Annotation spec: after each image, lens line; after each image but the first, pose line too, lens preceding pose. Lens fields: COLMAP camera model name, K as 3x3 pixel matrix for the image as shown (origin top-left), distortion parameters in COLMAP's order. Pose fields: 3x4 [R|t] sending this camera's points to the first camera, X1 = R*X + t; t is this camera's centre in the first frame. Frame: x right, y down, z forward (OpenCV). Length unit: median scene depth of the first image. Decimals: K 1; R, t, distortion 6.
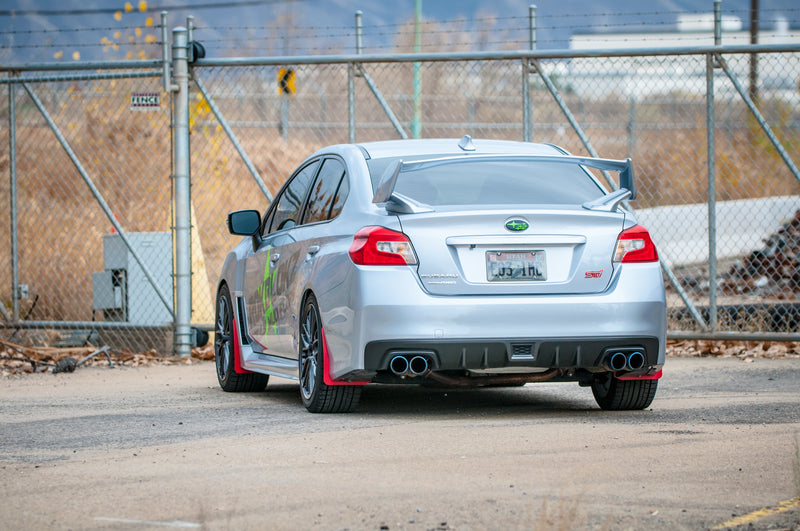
lens RADIAL K [[3556.7, 0, 397.7], [0, 3556.7, 264.4], [0, 0, 1]] dist [0.208473, 0.000000]
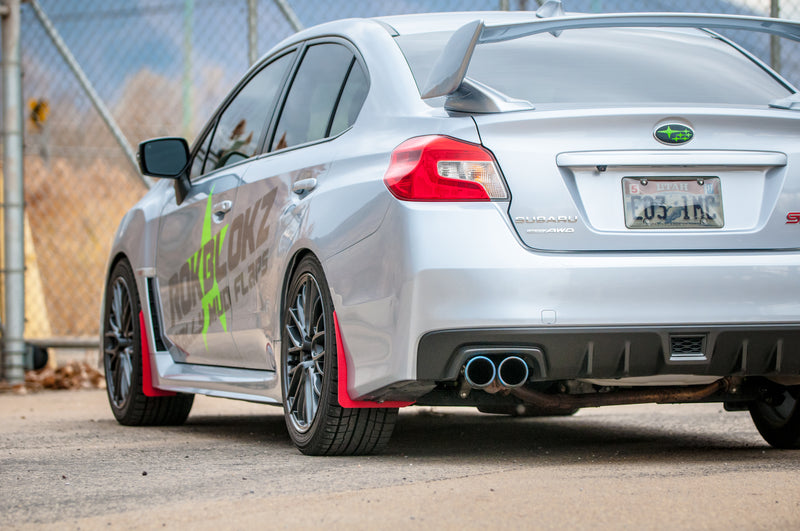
lens RADIAL K [[3556.7, 0, 398.5], [0, 3556.7, 268.5], [0, 0, 1]] dist [0.208473, 0.000000]
pose [[0.997210, -0.002256, 0.074614, -0.053328], [0.003249, 0.999908, -0.013189, 0.018073], [-0.074577, 0.013395, 0.997125, 0.398872]]
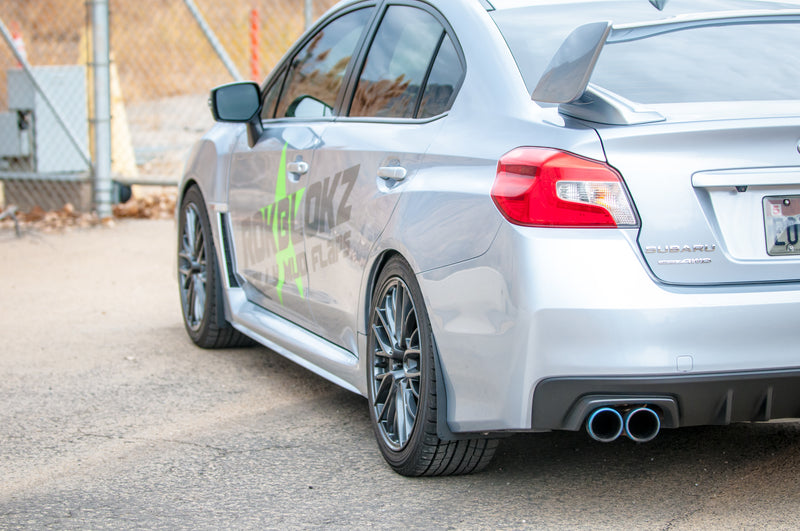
lens RADIAL K [[2399.1, 0, 401.6], [0, 2399.1, 264.9], [0, 0, 1]] dist [-0.239452, 0.000000]
pose [[0.996473, -0.012950, 0.082903, -0.053964], [0.004686, 0.995065, 0.099115, -0.027258], [-0.083778, -0.098377, 0.991616, 0.629771]]
